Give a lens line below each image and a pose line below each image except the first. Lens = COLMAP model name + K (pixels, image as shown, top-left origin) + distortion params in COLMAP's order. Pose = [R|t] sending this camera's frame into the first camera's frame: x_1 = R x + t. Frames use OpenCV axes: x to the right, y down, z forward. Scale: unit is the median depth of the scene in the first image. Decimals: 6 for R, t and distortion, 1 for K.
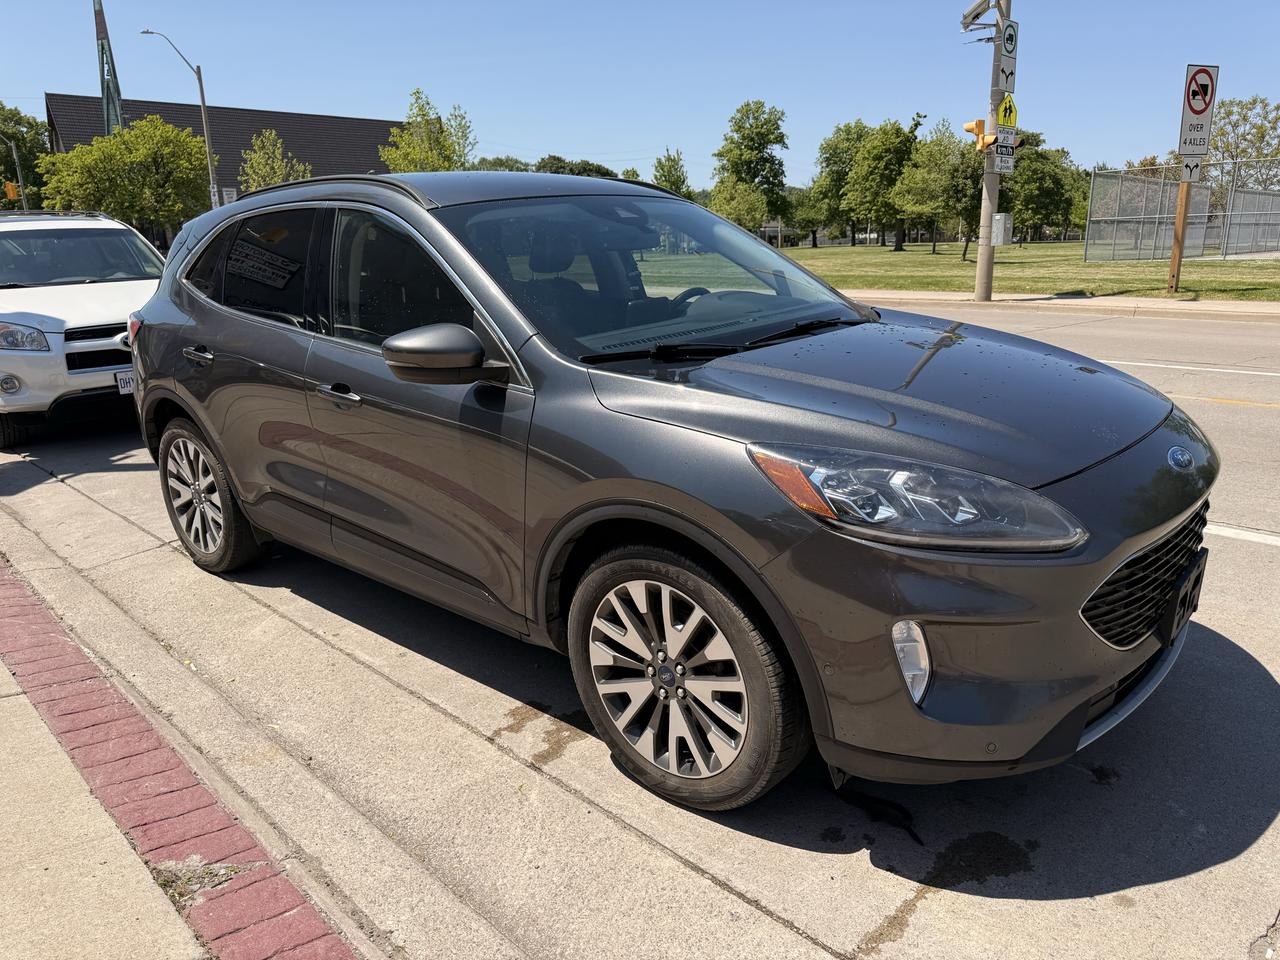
lens RADIAL K [[907.0, 0, 638.7], [0, 907.0, 480.5], [0, 0, 1]] dist [0.012832, -0.014848]
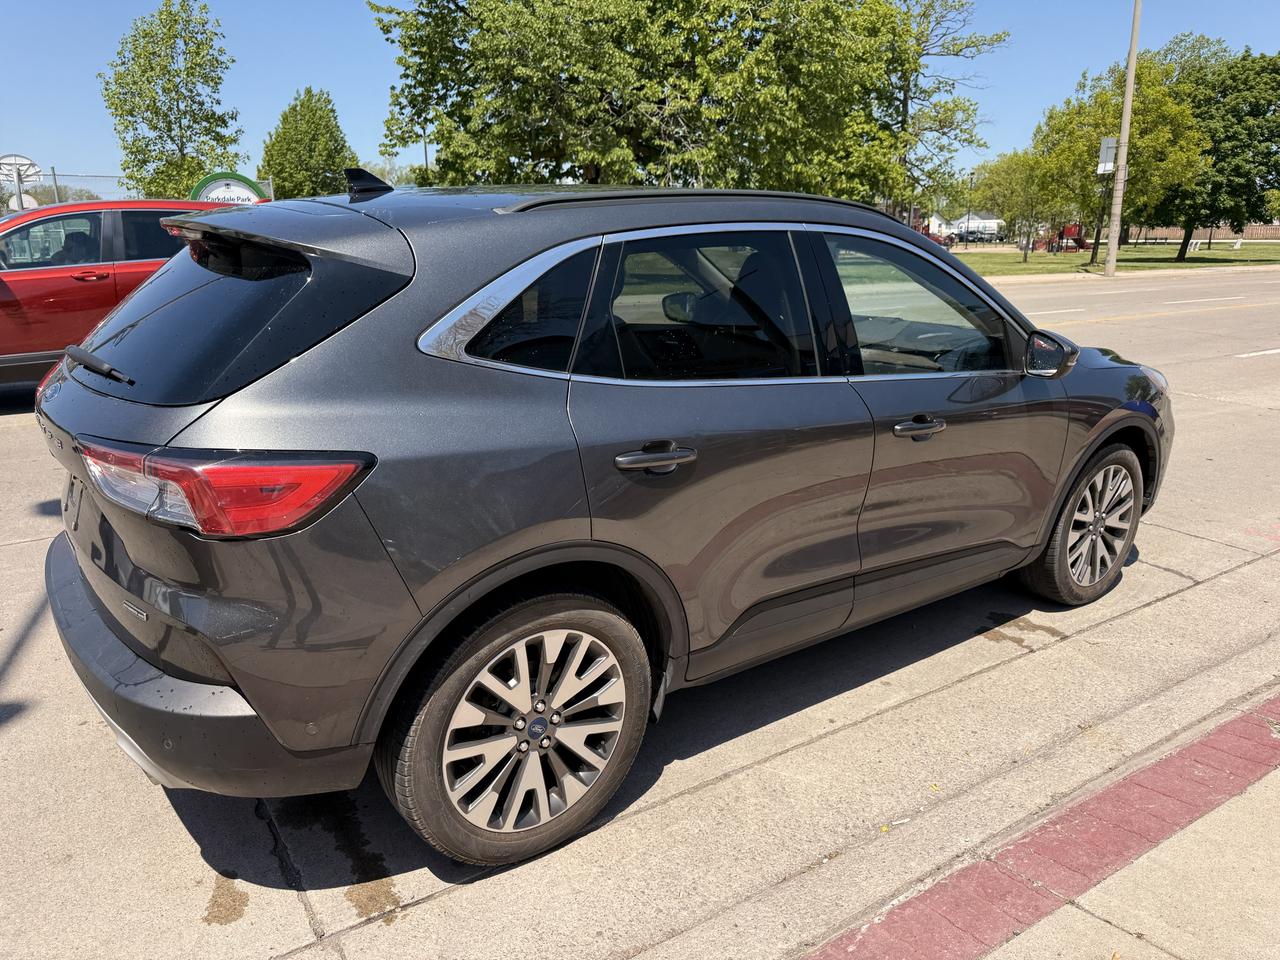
lens RADIAL K [[907.0, 0, 633.8], [0, 907.0, 483.4], [0, 0, 1]] dist [0.012832, -0.014848]
pose [[0.208908, -0.243618, 0.947105, -1.413658], [0.257522, 0.947996, 0.187044, -0.321283], [-0.943419, 0.204826, 0.260781, 1.119168]]
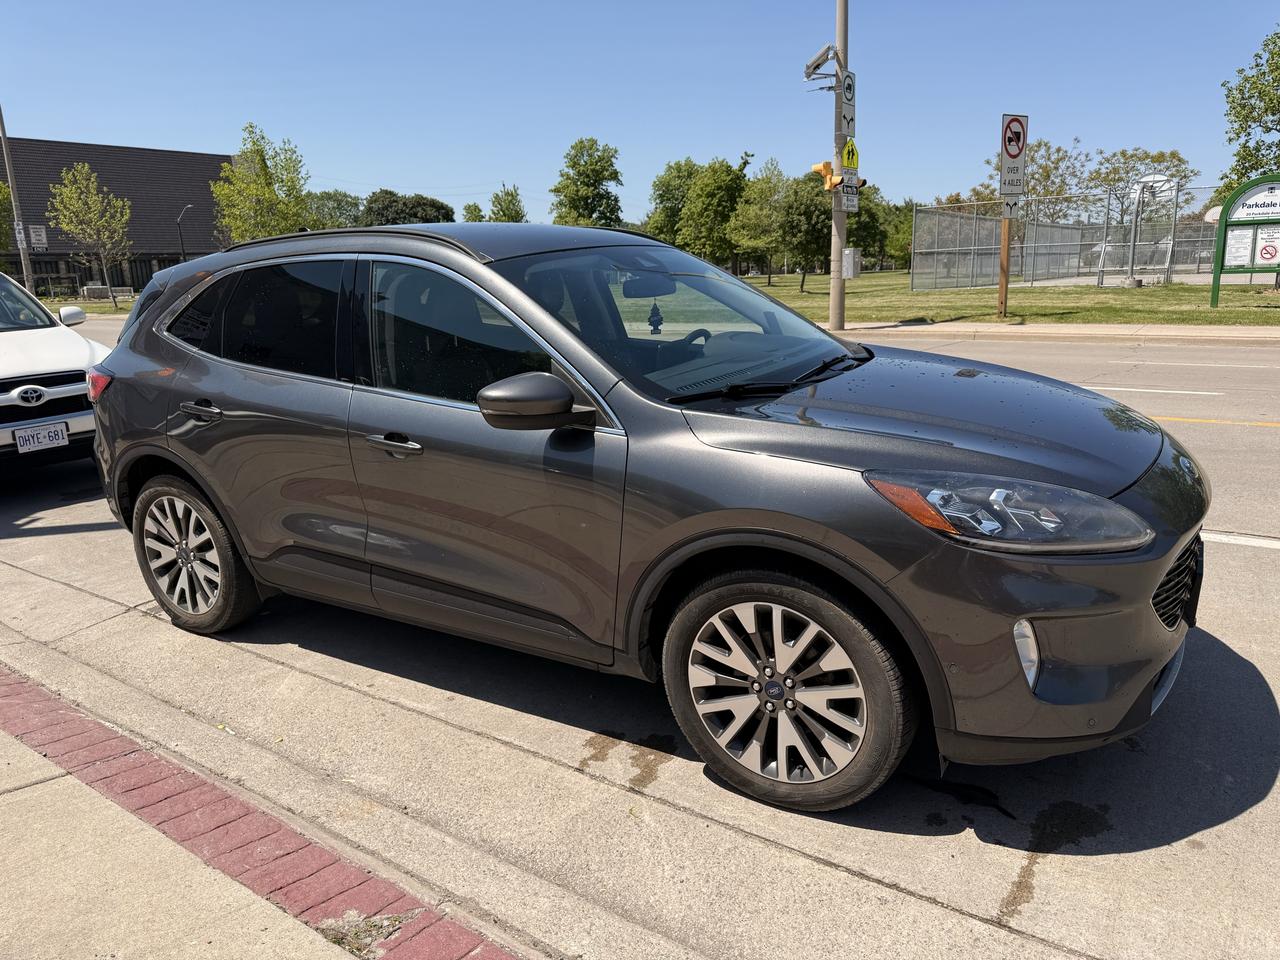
lens RADIAL K [[907.0, 0, 639.3], [0, 907.0, 481.0], [0, 0, 1]] dist [0.012832, -0.014848]
pose [[0.984750, -0.050660, 0.166434, -0.245040], [0.056305, 0.997981, -0.029374, -0.008688], [-0.164610, 0.038298, 0.985615, -0.040968]]
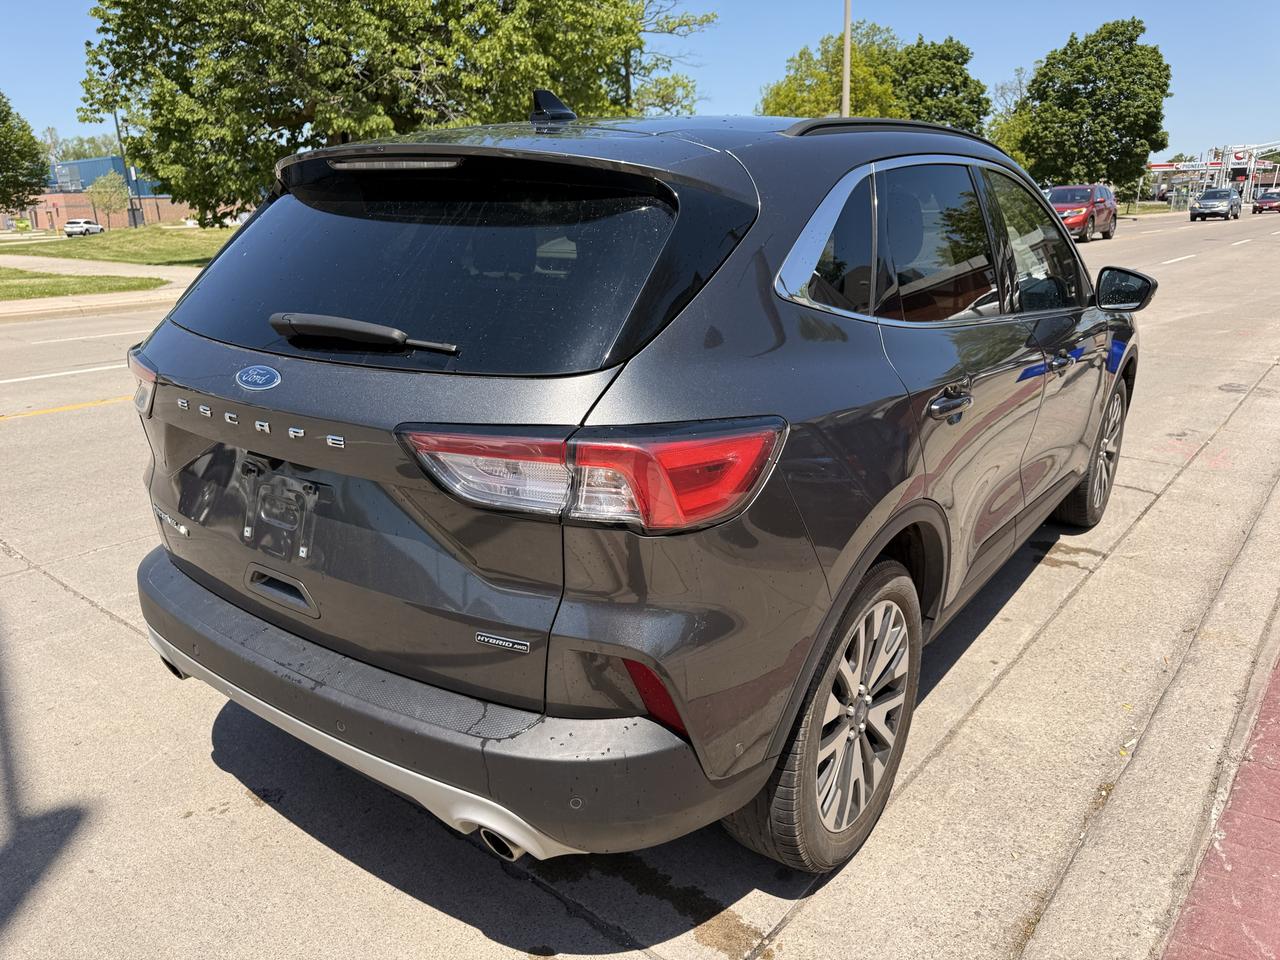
lens RADIAL K [[907.0, 0, 642.8], [0, 907.0, 483.8], [0, 0, 1]] dist [0.012832, -0.014848]
pose [[-0.090373, -0.272624, 0.957867, -1.355912], [0.281758, 0.915509, 0.287152, -0.416077], [-0.955220, 0.295837, -0.005923, 1.579213]]
